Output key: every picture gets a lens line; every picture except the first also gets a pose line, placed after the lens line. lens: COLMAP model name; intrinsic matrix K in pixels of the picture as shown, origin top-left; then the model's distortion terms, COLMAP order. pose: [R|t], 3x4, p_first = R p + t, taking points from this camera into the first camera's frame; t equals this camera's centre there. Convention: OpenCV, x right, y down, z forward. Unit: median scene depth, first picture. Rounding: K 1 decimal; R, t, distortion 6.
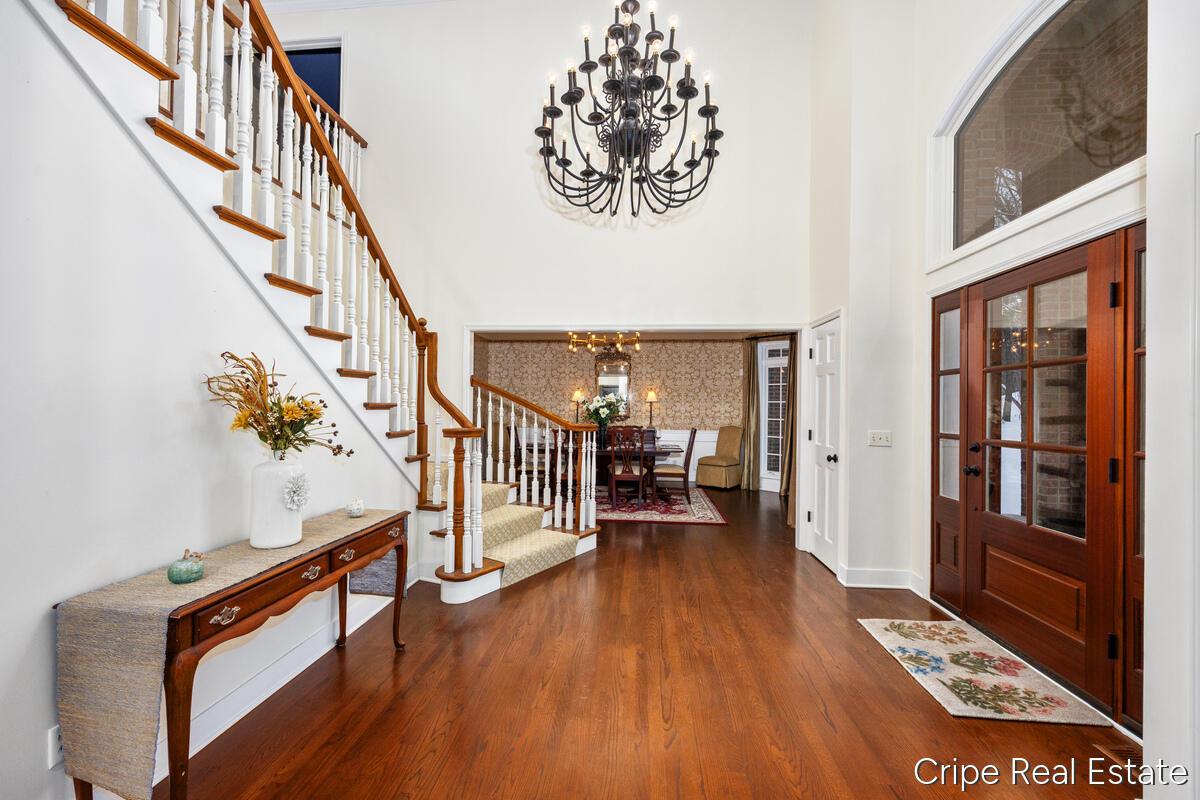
lens RADIAL K [[475.6, 0, 600.0], [0, 475.6, 400.0], [0, 0, 1]] dist [0.000340, 0.000185]
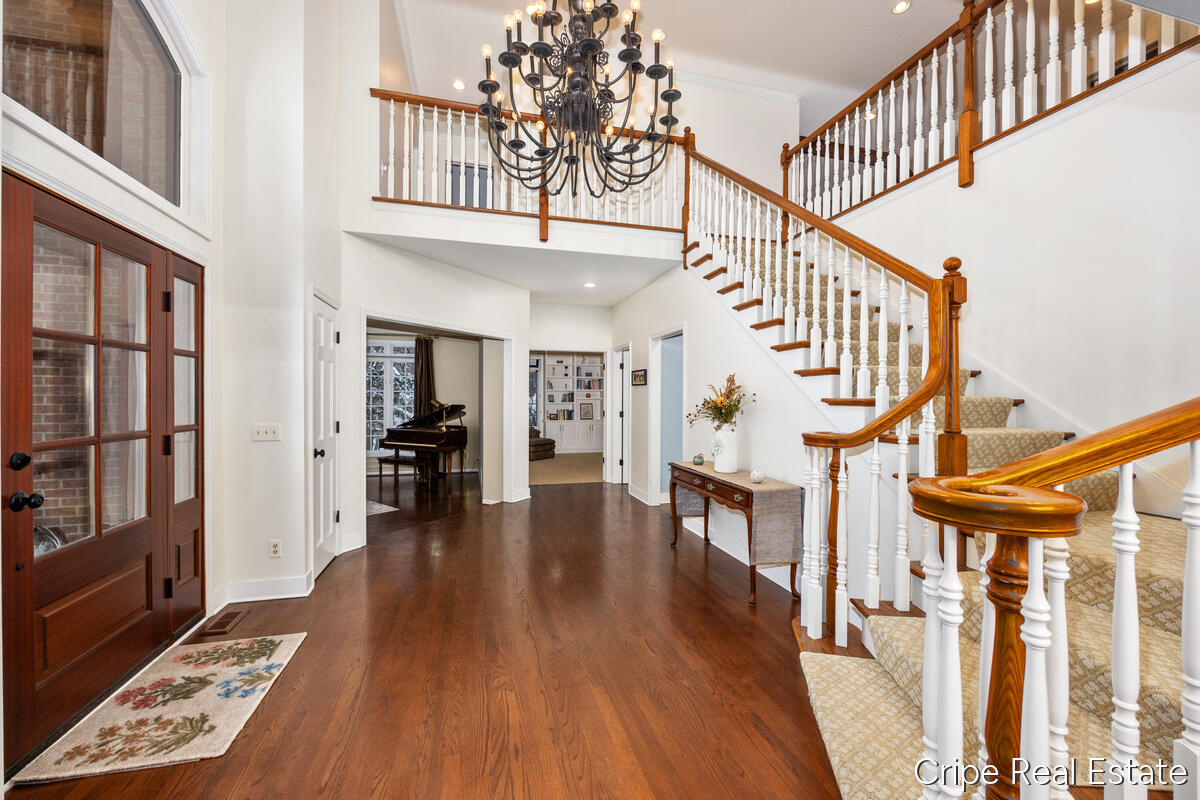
lens RADIAL K [[482.5, 0, 600.0], [0, 482.5, 400.0], [0, 0, 1]] dist [-0.000495, -0.000076]
pose [[-0.937885, -0.010320, -0.346792, 0.364774], [-0.008097, 0.999936, -0.007858, 0.025292], [0.346851, -0.004562, -0.937909, 2.004995]]
